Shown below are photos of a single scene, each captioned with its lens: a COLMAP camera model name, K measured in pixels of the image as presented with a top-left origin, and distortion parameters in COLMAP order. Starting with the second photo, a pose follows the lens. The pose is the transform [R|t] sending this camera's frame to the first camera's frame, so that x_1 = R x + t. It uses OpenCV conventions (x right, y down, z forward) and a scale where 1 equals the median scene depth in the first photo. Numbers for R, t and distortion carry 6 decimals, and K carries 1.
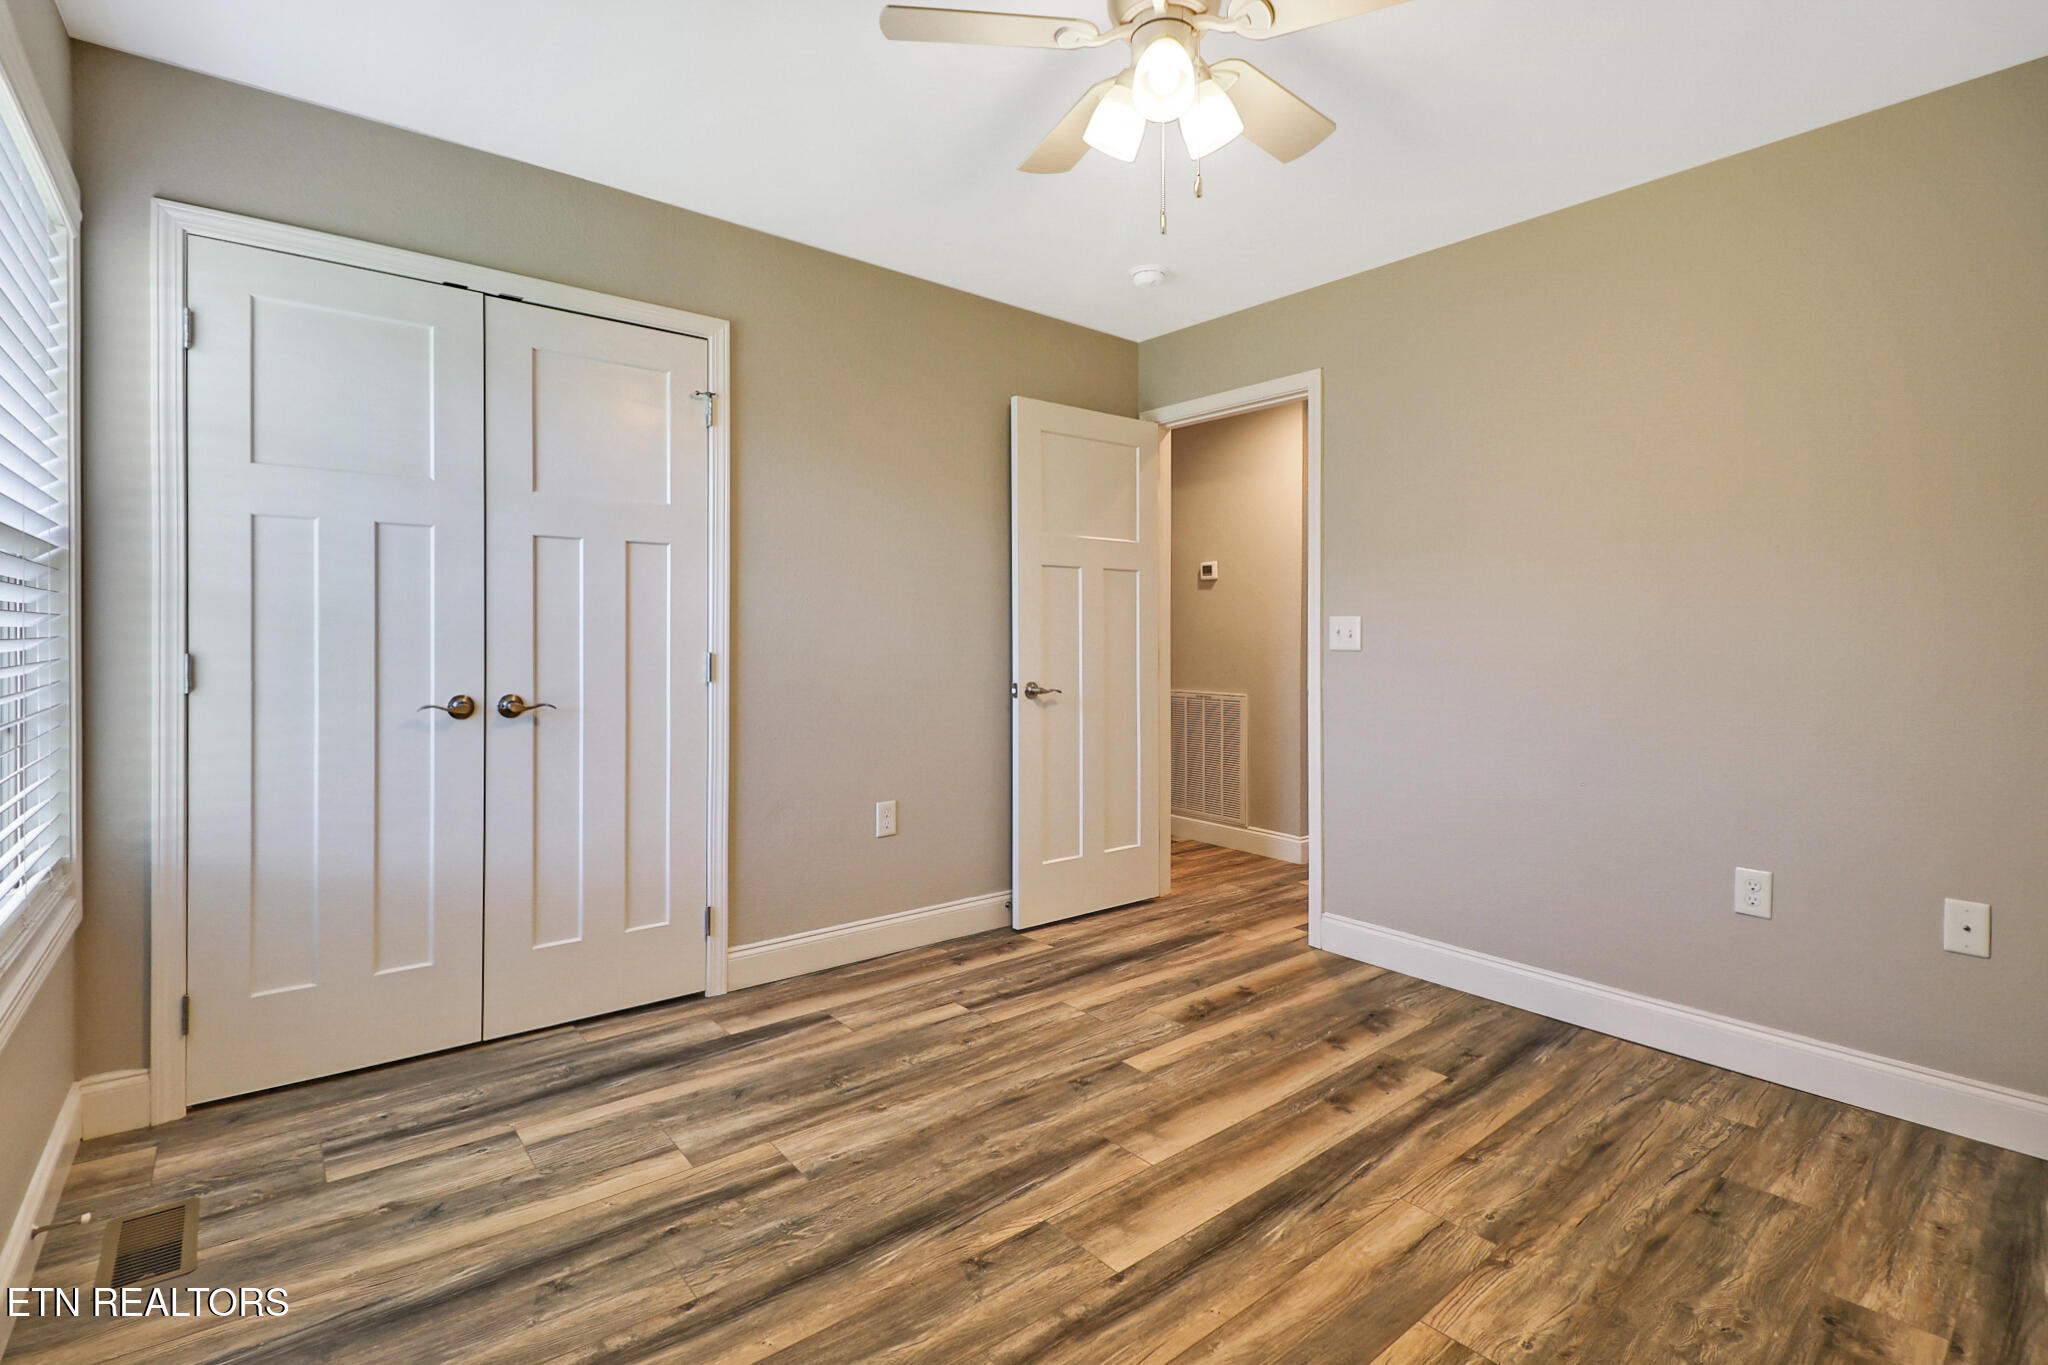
lens RADIAL K [[937.7, 0, 1014.0], [0, 937.7, 629.3], [0, 0, 1]] dist [-0.012139, -0.001022]
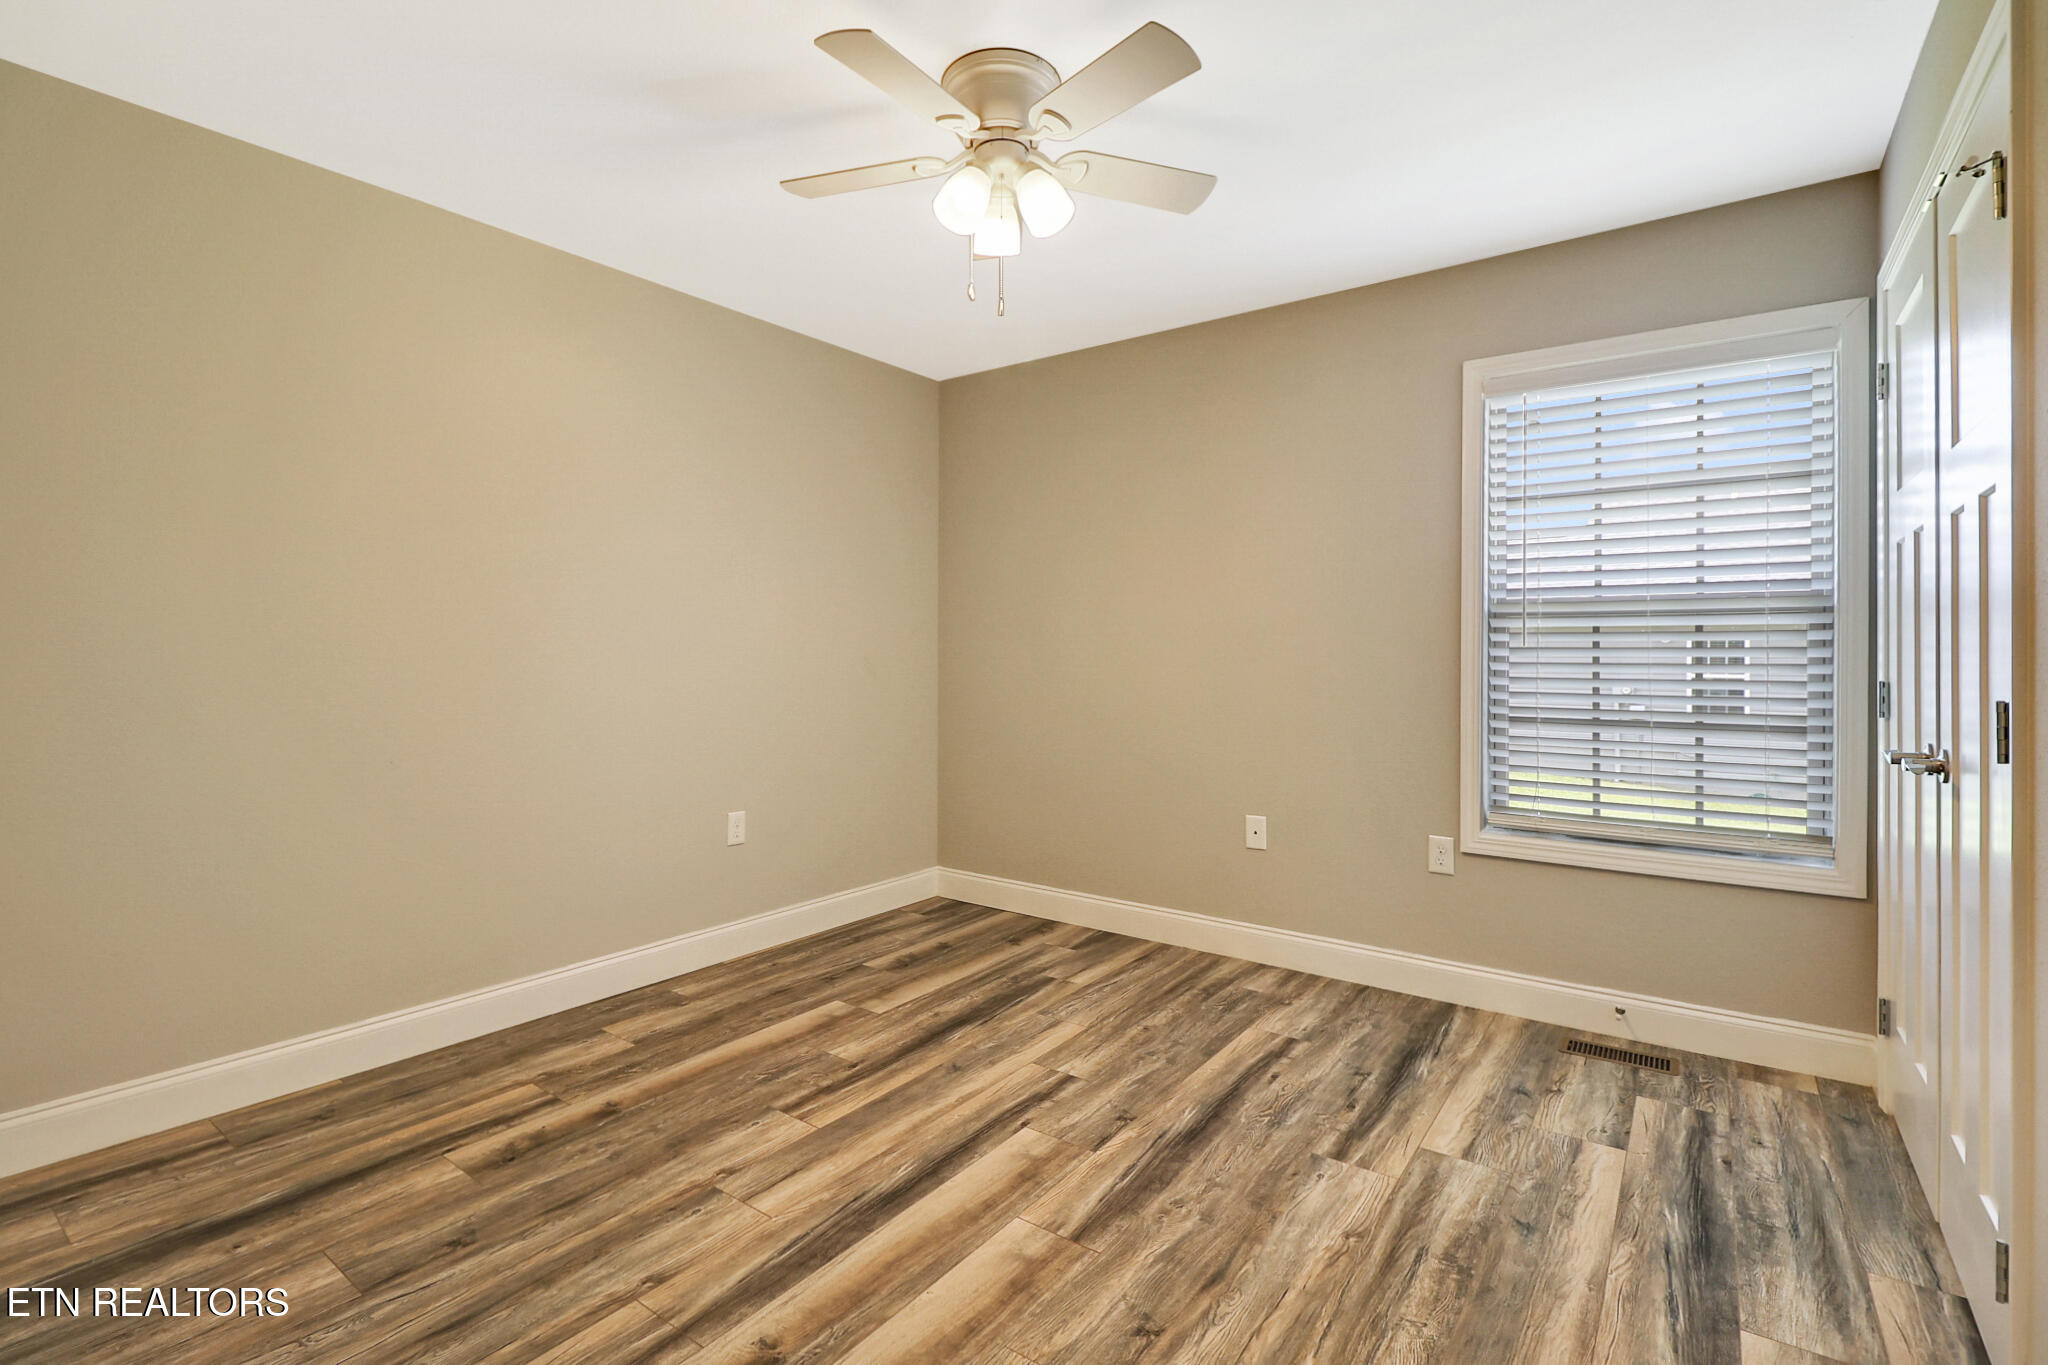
lens RADIAL K [[937.7, 0, 1029.8], [0, 937.7, 671.9], [0, 0, 1]] dist [-0.012139, -0.001022]
pose [[-0.962947, -0.007146, -0.269596, 0.409814], [-0.006804, 0.999974, -0.002201, 0.020662], [0.269605, -0.000285, -0.962971, 1.980886]]
